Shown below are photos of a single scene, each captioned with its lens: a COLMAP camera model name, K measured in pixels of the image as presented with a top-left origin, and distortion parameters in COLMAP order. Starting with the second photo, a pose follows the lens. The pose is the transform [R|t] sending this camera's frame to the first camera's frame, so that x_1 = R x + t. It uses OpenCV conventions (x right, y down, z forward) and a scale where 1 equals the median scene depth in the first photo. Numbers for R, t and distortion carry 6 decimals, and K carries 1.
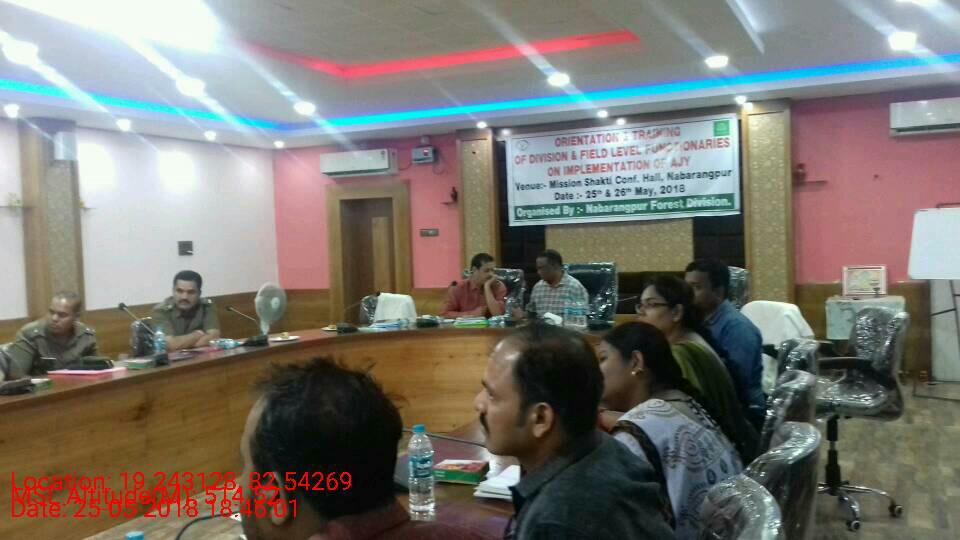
lens RADIAL K [[885.4, 0, 475.8], [0, 885.4, 270.2], [0, 0, 1]] dist [0.025816, -0.015708]
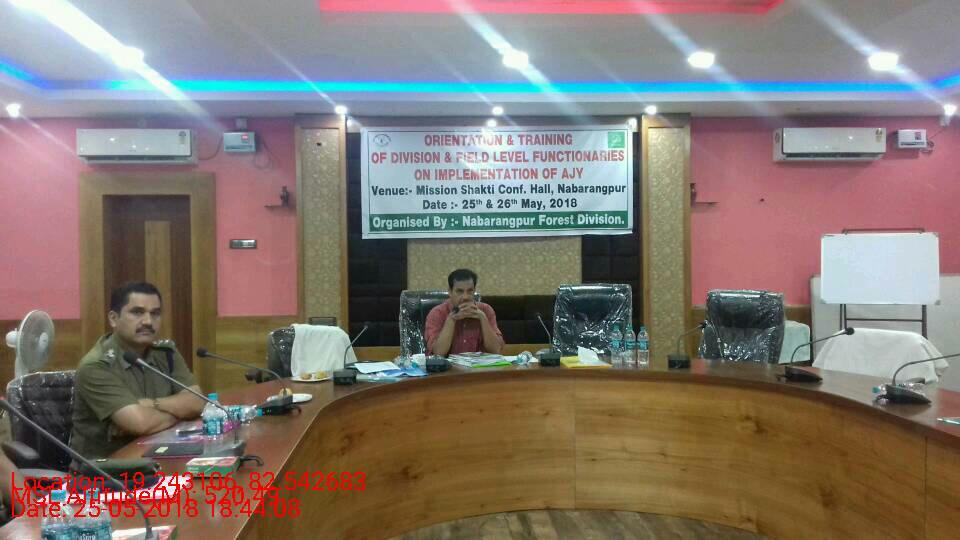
lens RADIAL K [[885.4, 0, 480.0], [0, 885.4, 269.5], [0, 0, 1]] dist [0.025816, -0.015708]
pose [[0.871533, 0.017667, 0.490018, -0.277084], [-0.002959, 0.999522, -0.030774, 0.003002], [-0.490327, 0.025370, 0.871169, 0.258448]]
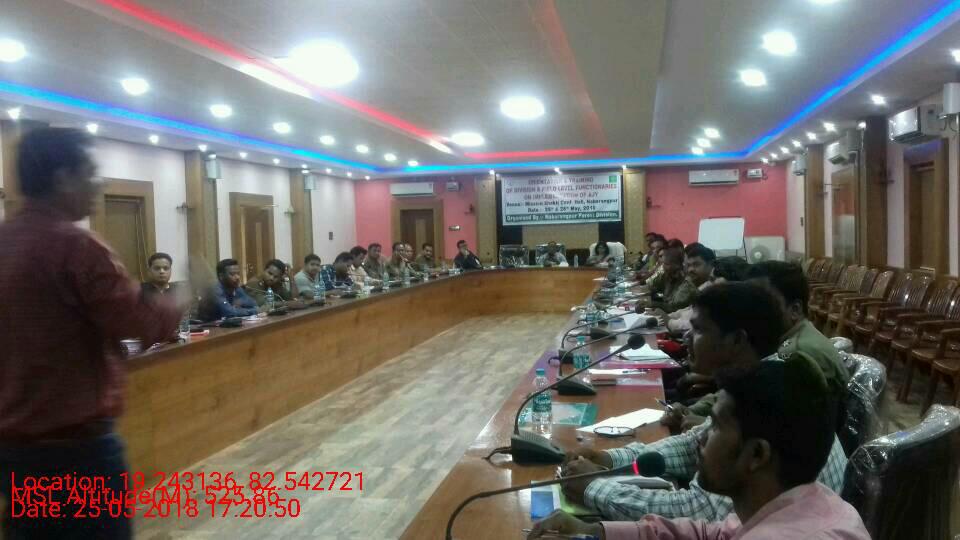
lens RADIAL K [[885.4, 0, 479.2], [0, 885.4, 269.9], [0, 0, 1]] dist [0.025816, -0.015708]
pose [[0.969362, 0.002304, 0.245628, -0.502187], [0.000474, 0.999937, -0.011249, 0.070792], [-0.245638, 0.011020, 0.969299, -0.869988]]
